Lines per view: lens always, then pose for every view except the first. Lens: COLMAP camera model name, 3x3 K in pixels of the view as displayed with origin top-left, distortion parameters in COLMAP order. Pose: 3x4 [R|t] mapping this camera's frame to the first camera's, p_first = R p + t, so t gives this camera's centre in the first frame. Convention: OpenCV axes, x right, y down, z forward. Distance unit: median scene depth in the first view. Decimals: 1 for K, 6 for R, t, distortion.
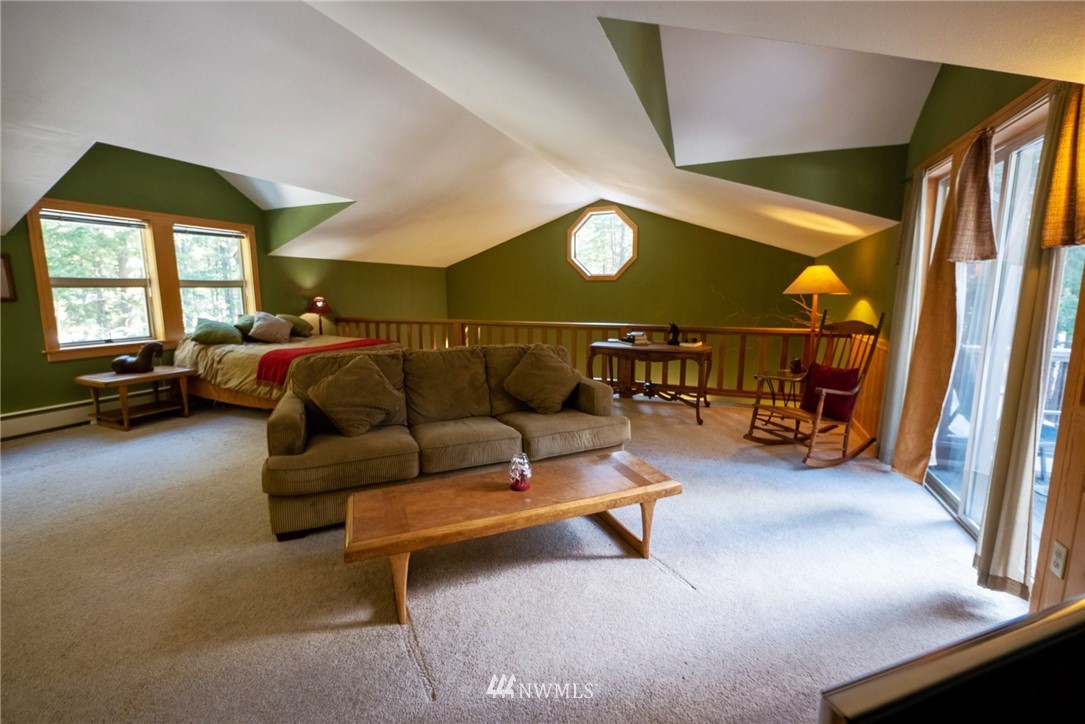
lens RADIAL K [[456.5, 0, 541.4], [0, 456.5, 351.7], [0, 0, 1]] dist [-0.002537, -0.000067]
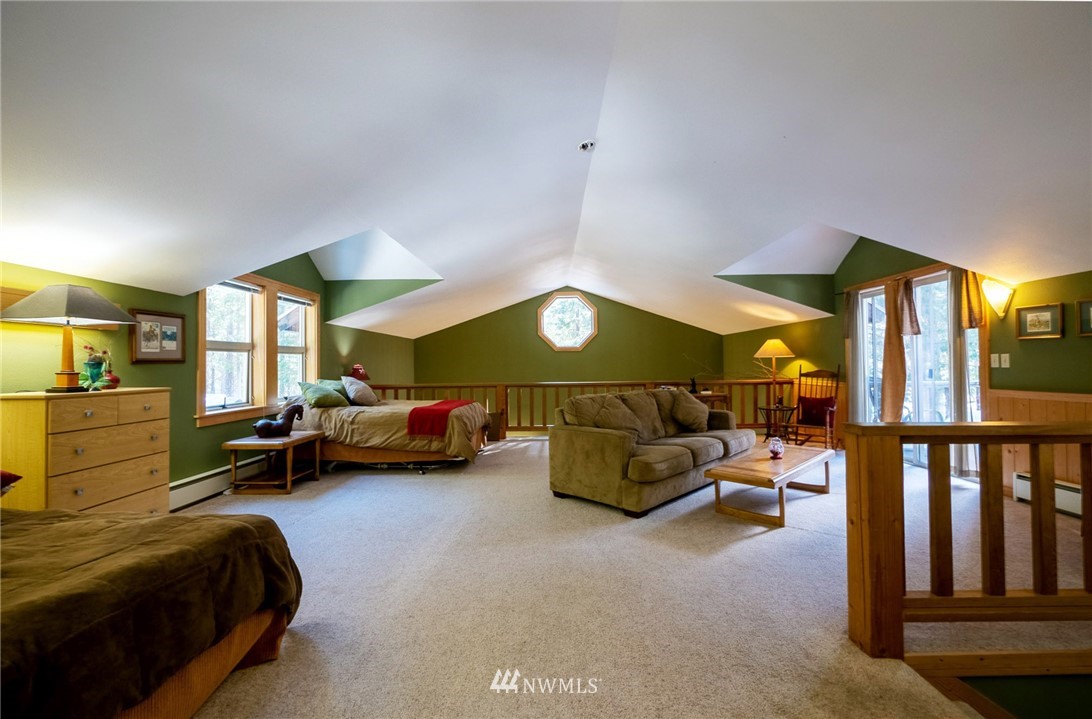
lens RADIAL K [[466.0, 0, 546.0], [0, 466.0, 359.5], [0, 0, 1]] dist [-0.018155, -0.000007]
pose [[0.922788, -0.001855, 0.385305, -0.711298], [0.060463, 0.988297, -0.140049, 0.055522], [-0.380536, 0.152532, 0.912100, -0.150752]]
